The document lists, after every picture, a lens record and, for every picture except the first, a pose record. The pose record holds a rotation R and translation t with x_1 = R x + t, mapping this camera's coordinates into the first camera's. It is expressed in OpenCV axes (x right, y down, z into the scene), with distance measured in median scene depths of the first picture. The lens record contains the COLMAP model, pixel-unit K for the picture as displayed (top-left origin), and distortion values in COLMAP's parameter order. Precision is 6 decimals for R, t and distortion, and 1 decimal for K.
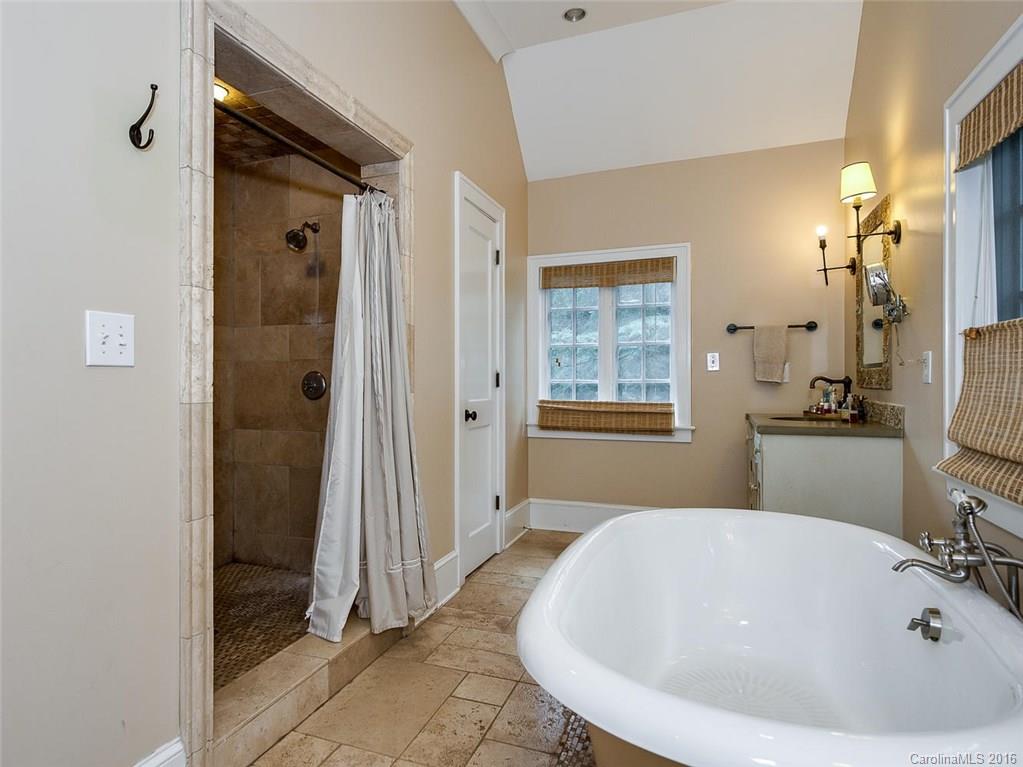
lens RADIAL K [[633.0, 0, 511.5], [0, 633.0, 383.5], [0, 0, 1]] dist [0.001245, -0.000135]
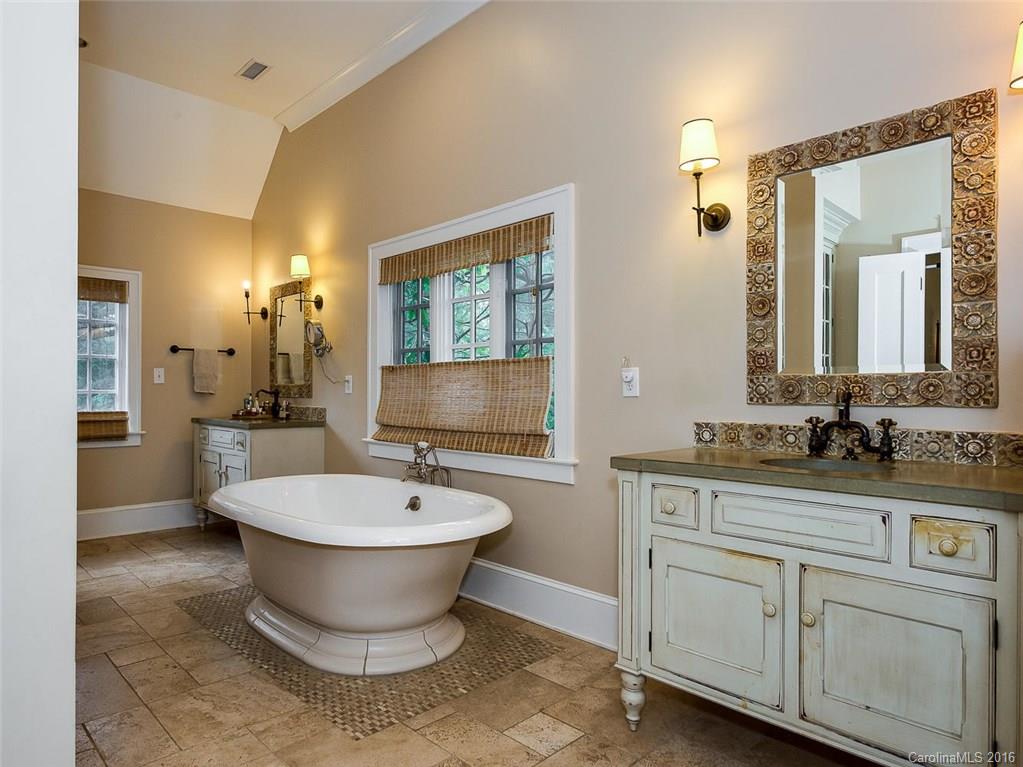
lens RADIAL K [[623.0, 0, 511.5], [0, 623.0, 383.5], [0, 0, 1]] dist [0.000804, 0.000116]
pose [[0.370827, 0.013635, 0.928602, -0.540756], [0.000062, 0.999892, -0.014706, -0.002736], [-0.928702, 0.005511, 0.370786, -0.051020]]
